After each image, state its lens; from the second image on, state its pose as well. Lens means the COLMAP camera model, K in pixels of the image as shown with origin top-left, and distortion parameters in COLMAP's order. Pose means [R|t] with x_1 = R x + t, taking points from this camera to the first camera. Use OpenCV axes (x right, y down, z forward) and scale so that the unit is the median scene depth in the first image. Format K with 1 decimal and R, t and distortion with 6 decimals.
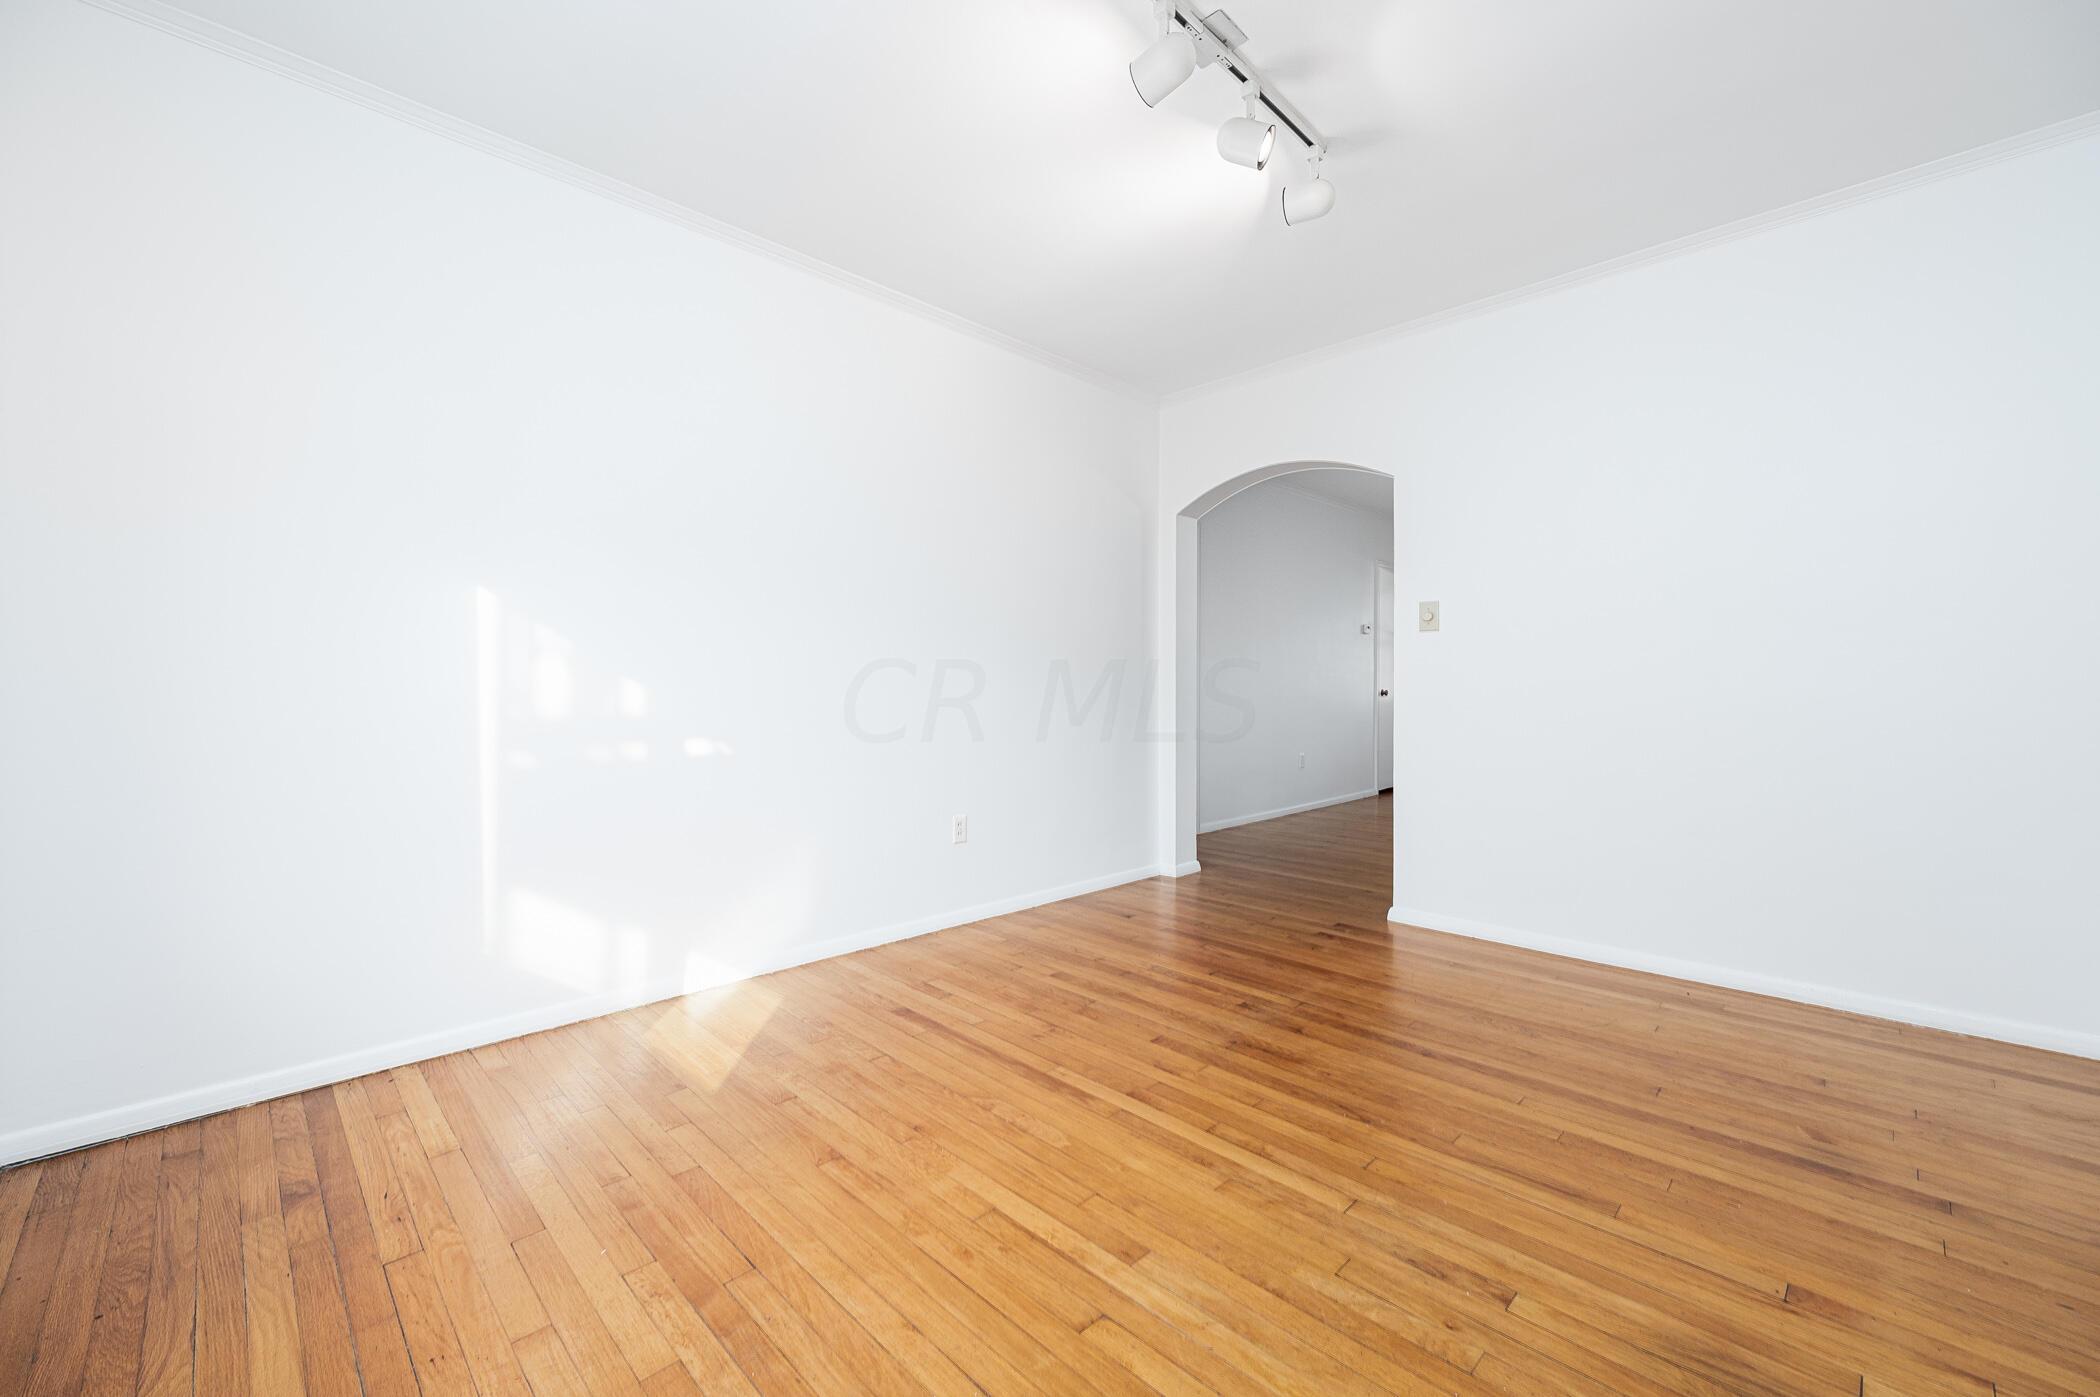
lens RADIAL K [[830.8, 0, 1047.3], [0, 830.8, 692.4], [0, 0, 1]] dist [0.010621, -0.000030]
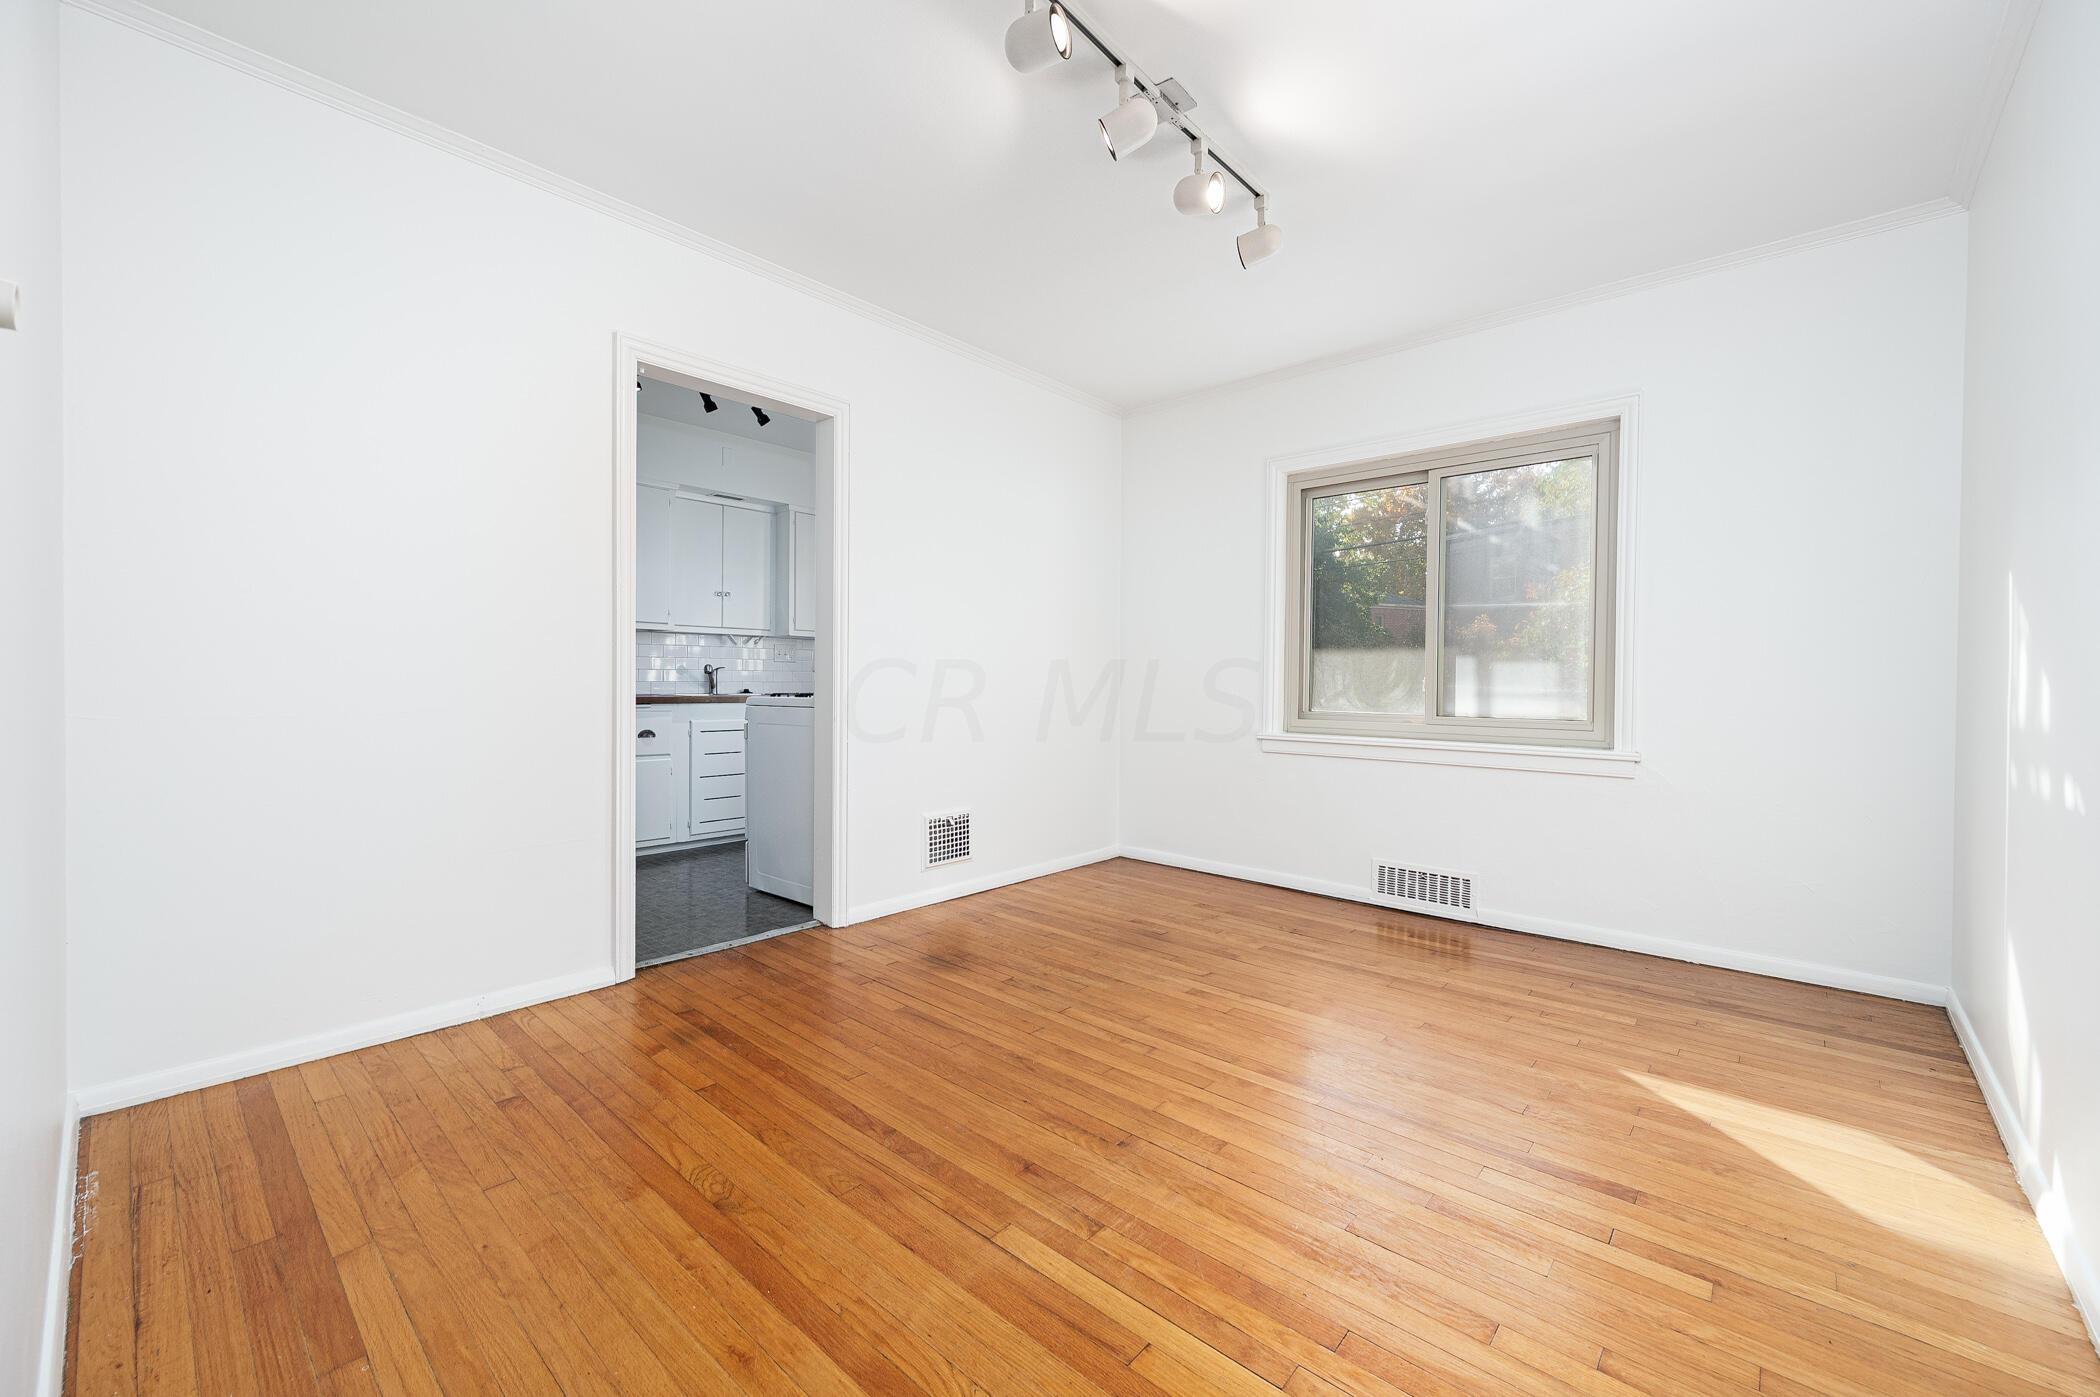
lens RADIAL K [[830.8, 0, 1047.3], [0, 830.8, 692.4], [0, 0, 1]] dist [0.010621, -0.000030]
pose [[-0.997937, -0.006825, -0.063832, 0.442653], [-0.008422, 0.999658, 0.024772, -0.022875], [0.063641, 0.025258, -0.997653, 2.260035]]
